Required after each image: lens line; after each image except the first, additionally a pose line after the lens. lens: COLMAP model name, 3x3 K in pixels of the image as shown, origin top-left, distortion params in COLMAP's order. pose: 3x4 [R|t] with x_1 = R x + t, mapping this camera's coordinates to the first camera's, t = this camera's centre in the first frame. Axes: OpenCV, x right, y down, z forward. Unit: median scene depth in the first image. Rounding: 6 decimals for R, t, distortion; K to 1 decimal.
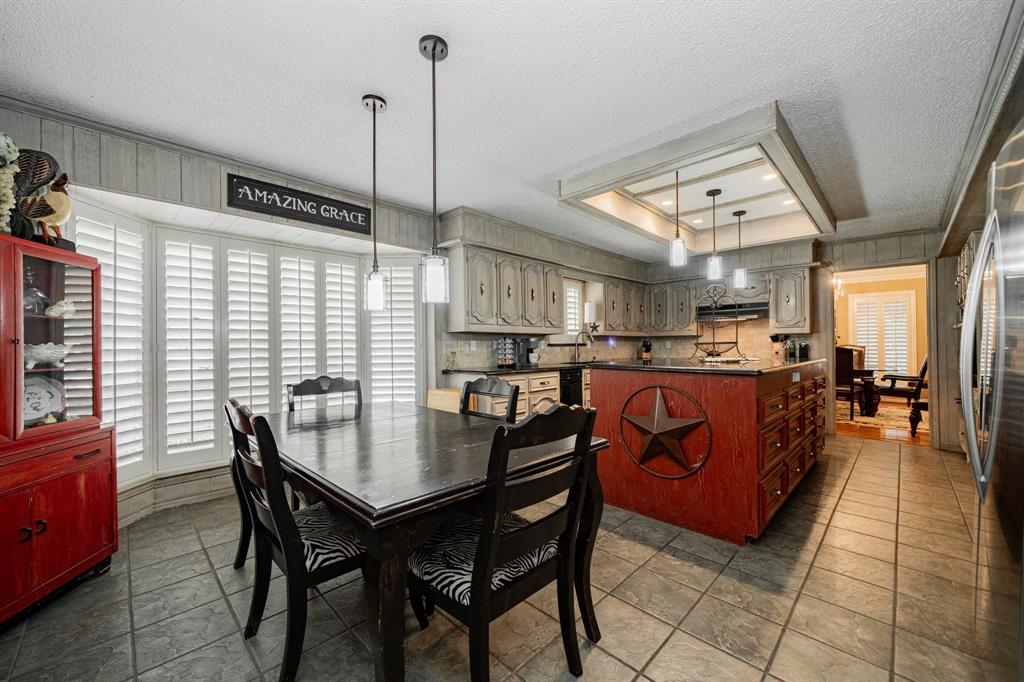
lens RADIAL K [[393.6, 0, 506.7], [0, 393.6, 342.6], [0, 0, 1]] dist [-0.003013, 0.000039]
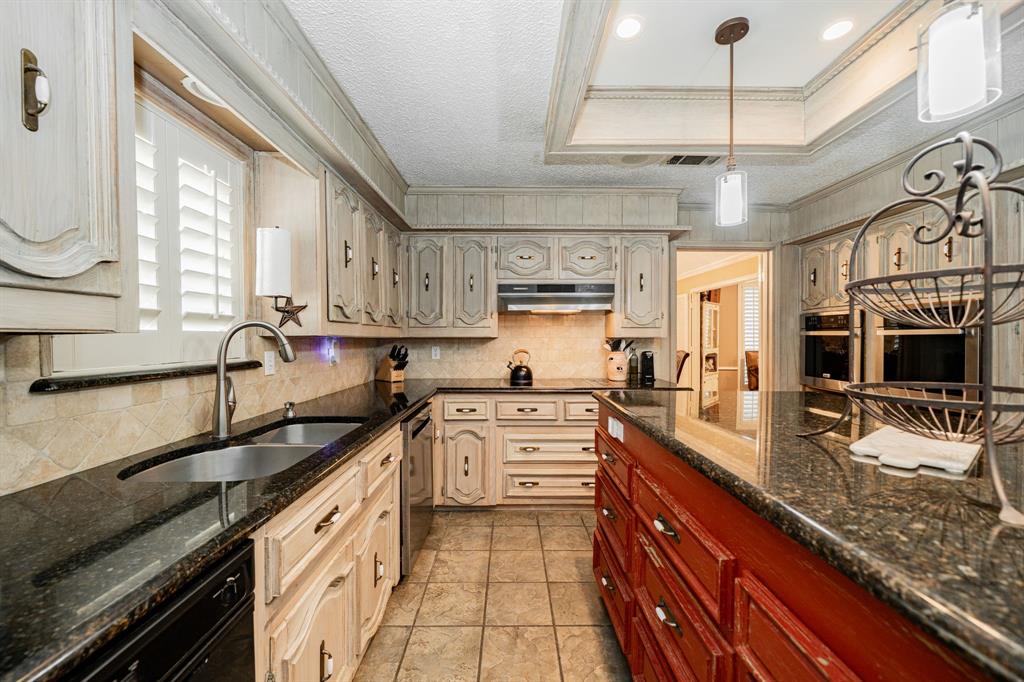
lens RADIAL K [[393.6, 0, 509.6], [0, 393.6, 344.0], [0, 0, 1]] dist [-0.003013, 0.000039]
pose [[0.703094, -0.003577, 0.711088, 0.120627], [-0.008662, 0.999870, 0.013594, -0.017850], [-0.711045, -0.015717, 0.702971, 0.650252]]
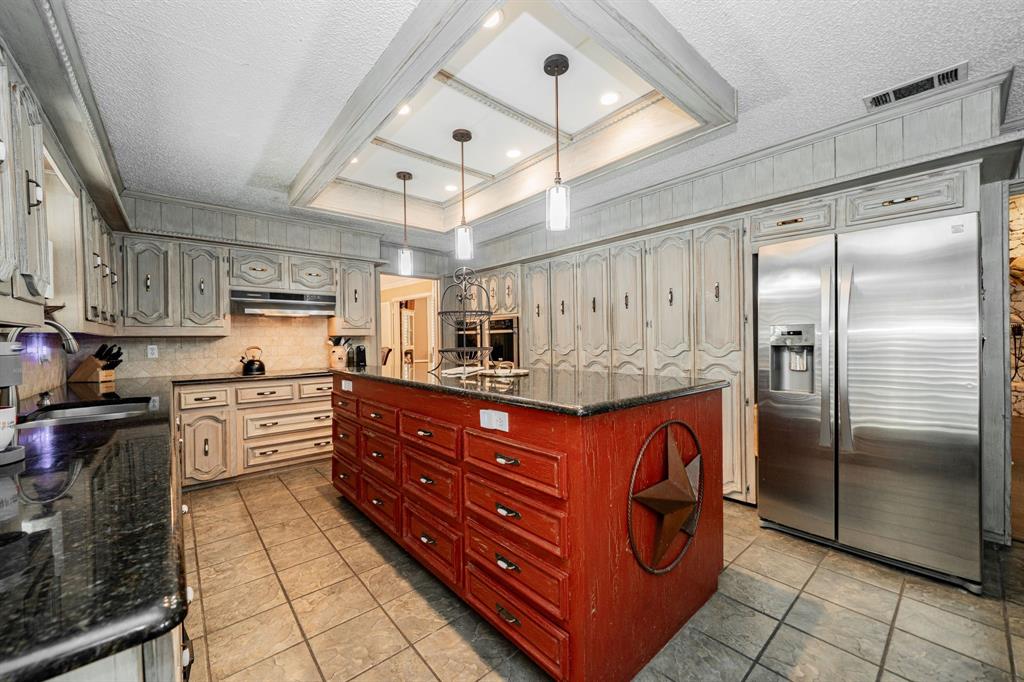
lens RADIAL K [[393.6, 0, 508.8], [0, 393.6, 341.5], [0, 0, 1]] dist [-0.003013, 0.000039]
pose [[0.070061, -0.001700, 0.997541, -0.110137], [0.005820, 0.999982, 0.001296, -0.008251], [-0.997526, 0.005715, 0.070070, 0.553344]]
